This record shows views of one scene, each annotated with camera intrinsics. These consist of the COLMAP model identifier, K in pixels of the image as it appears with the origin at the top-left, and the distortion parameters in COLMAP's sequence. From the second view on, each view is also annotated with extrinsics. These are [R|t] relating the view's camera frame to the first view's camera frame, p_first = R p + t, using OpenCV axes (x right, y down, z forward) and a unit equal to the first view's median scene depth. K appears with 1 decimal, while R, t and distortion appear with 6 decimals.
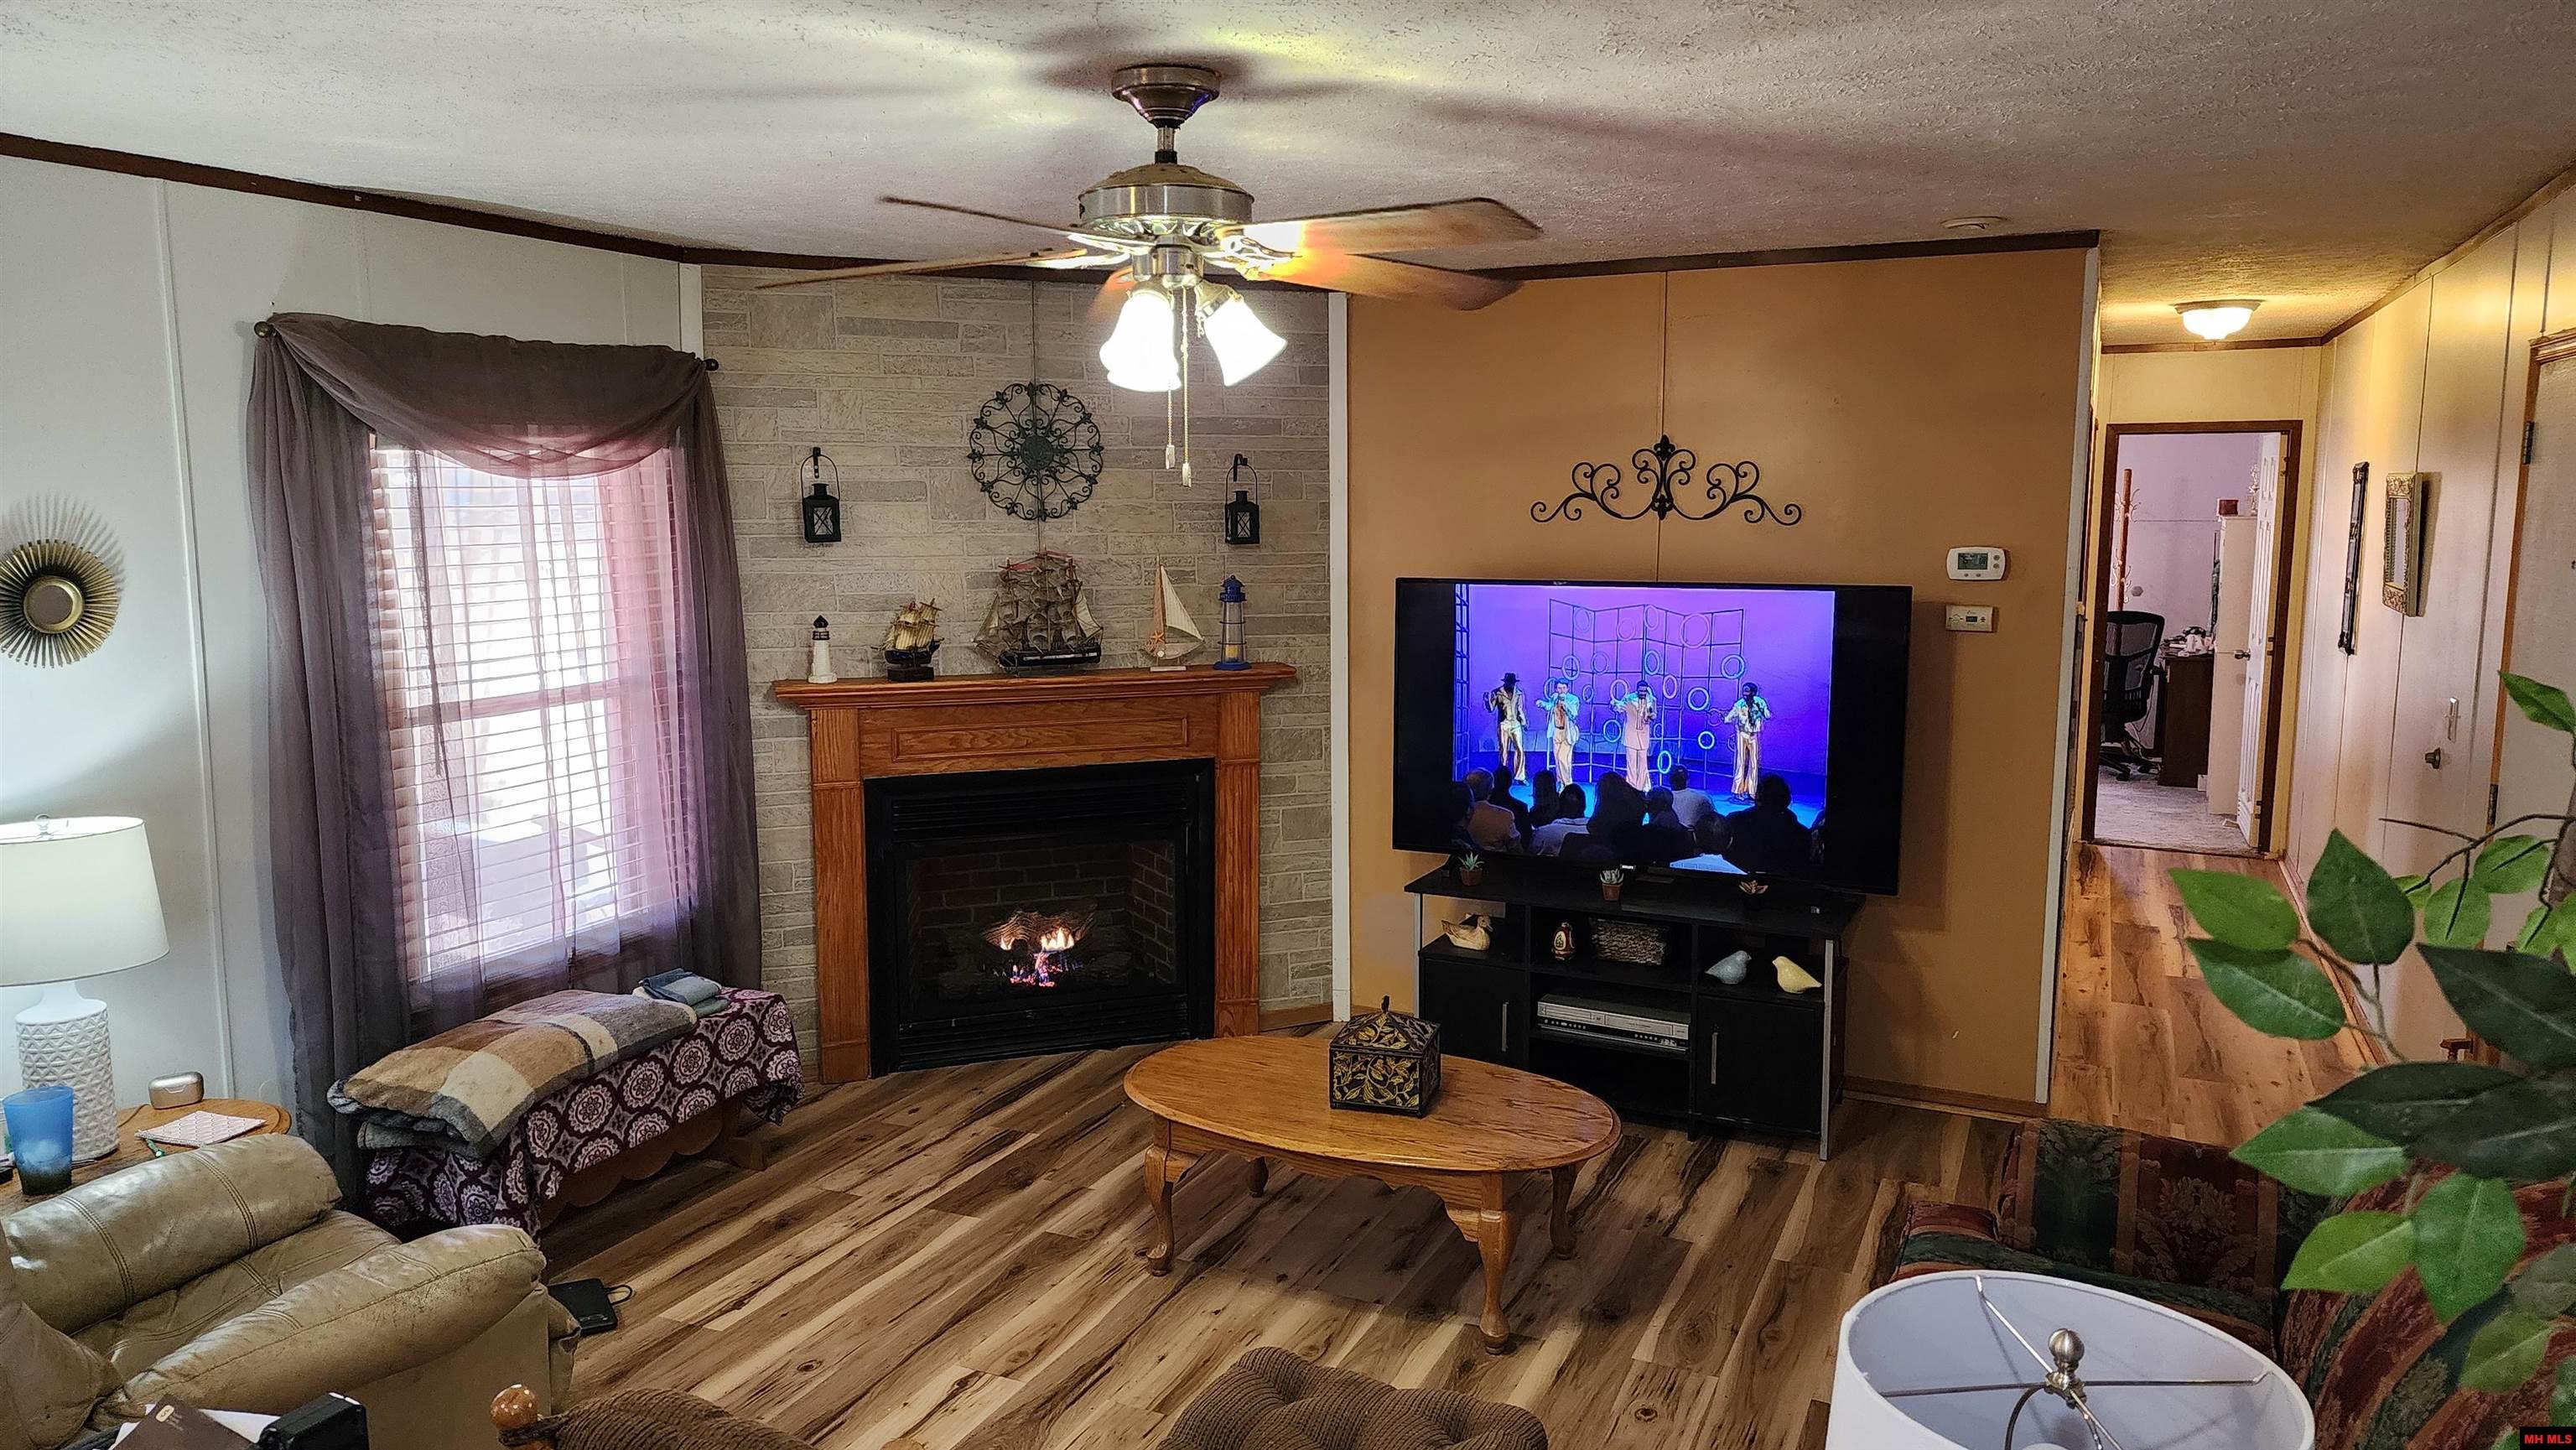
lens RADIAL K [[1707.4, 0, 1275.0], [0, 1707.4, 730.6], [0, 0, 1]] dist [0.085961, -0.081884]
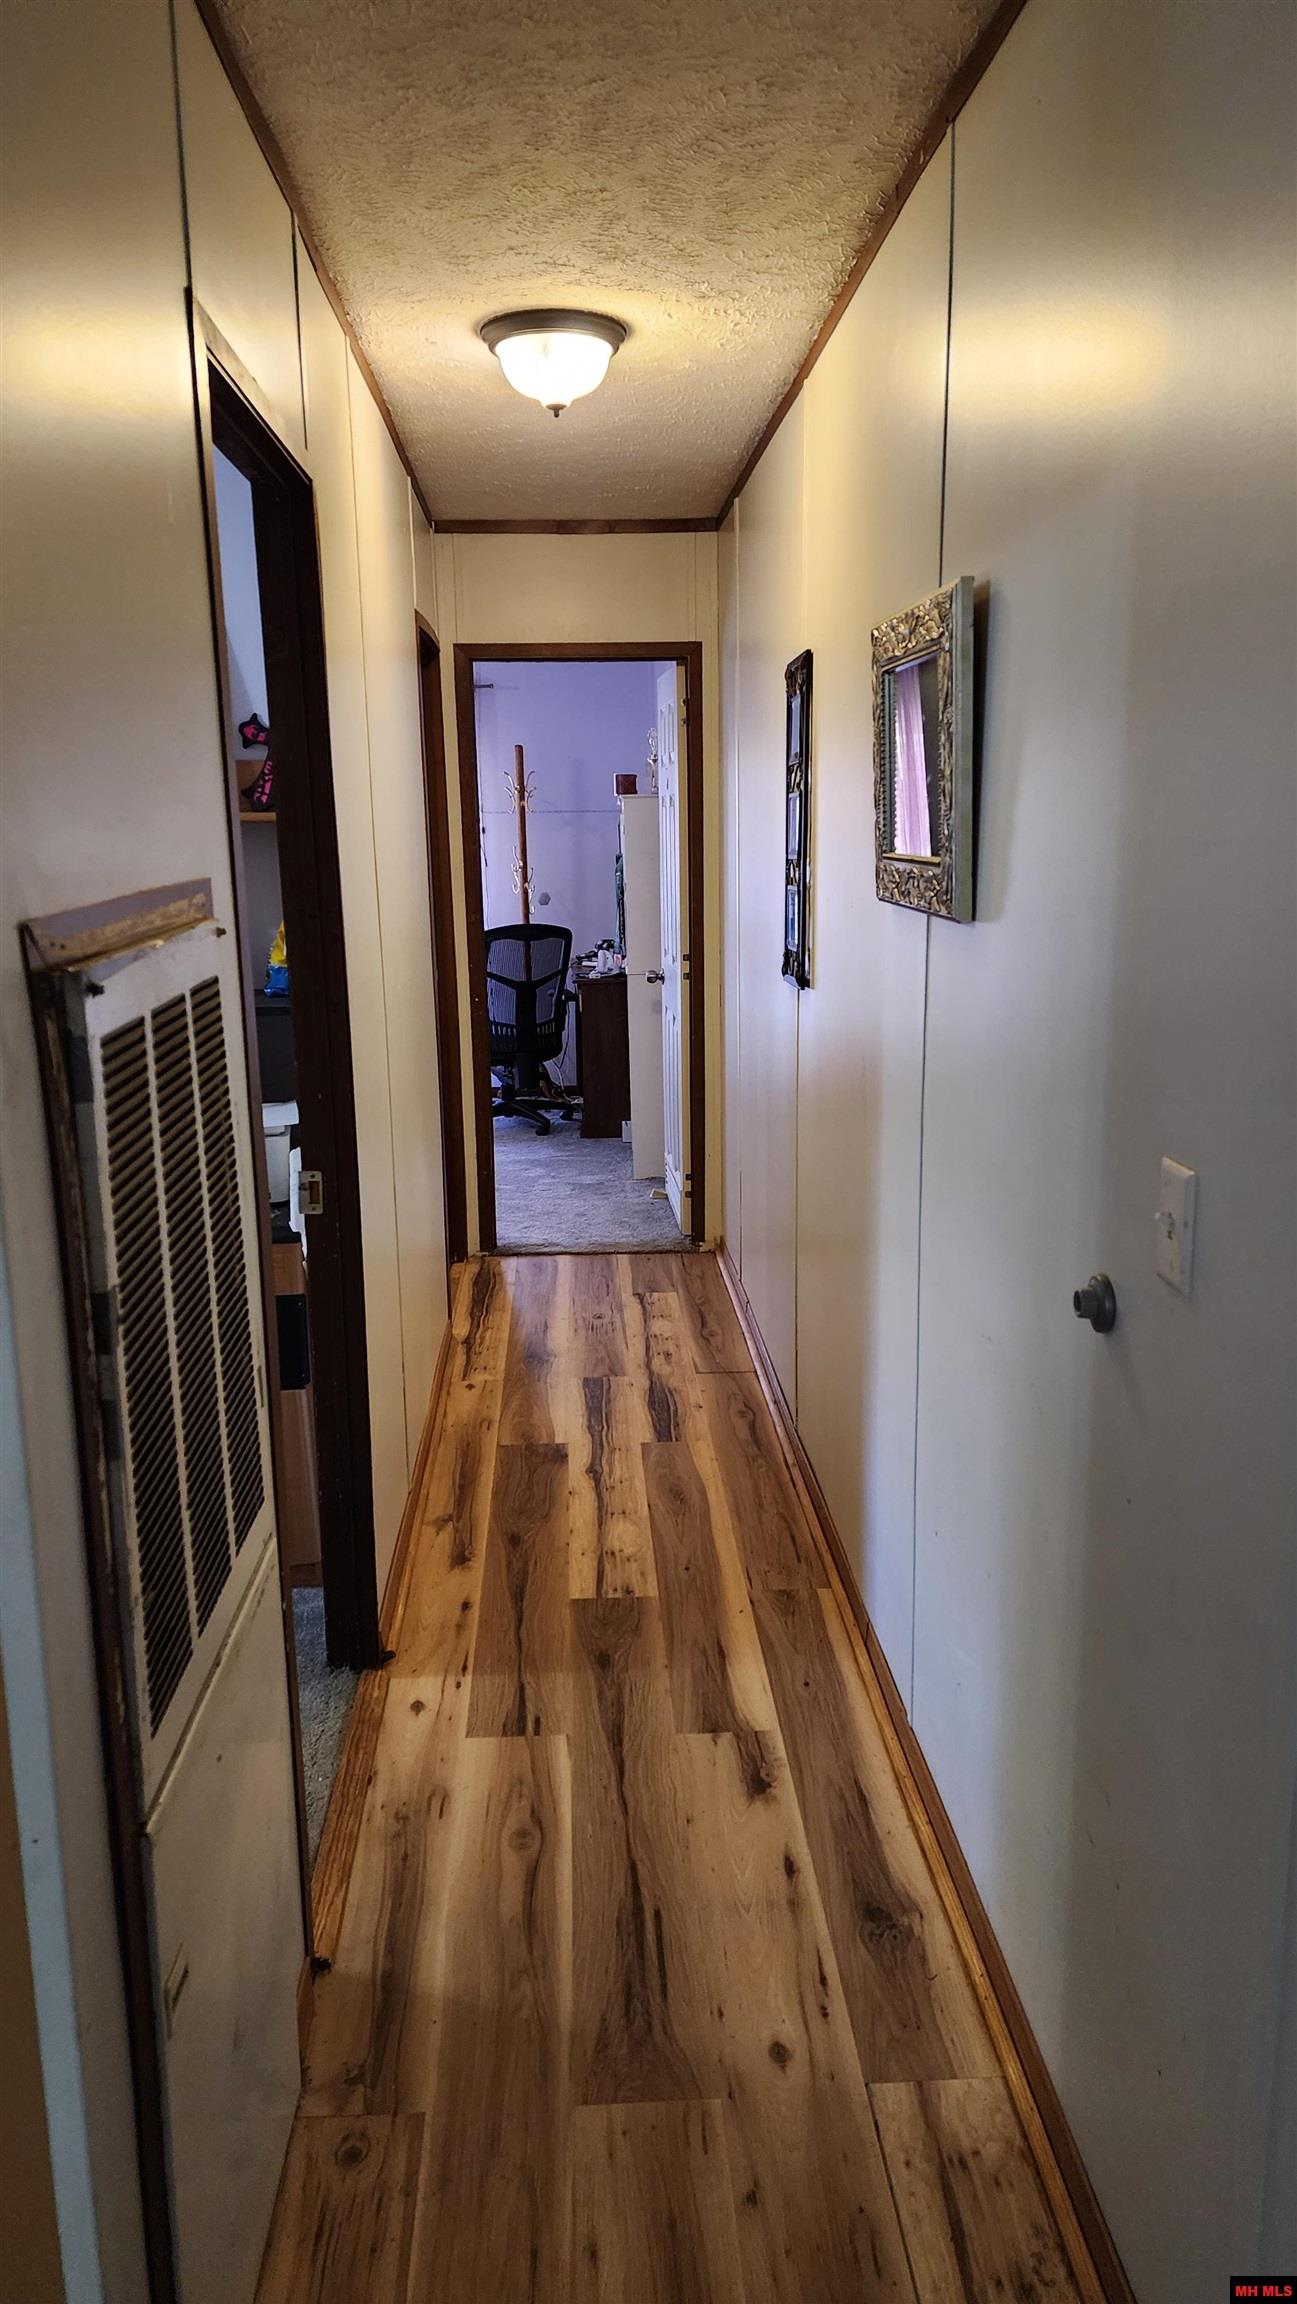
lens RADIAL K [[1527.1, 0, 643.2], [0, 1527.1, 1154.4], [0, 0, 1]] dist [0.085961, -0.081884]
pose [[0.879291, -0.108988, 0.463647, 0.240313], [0.074456, 0.992952, 0.092205, -0.029645], [-0.470429, -0.046554, 0.881209, 0.422634]]
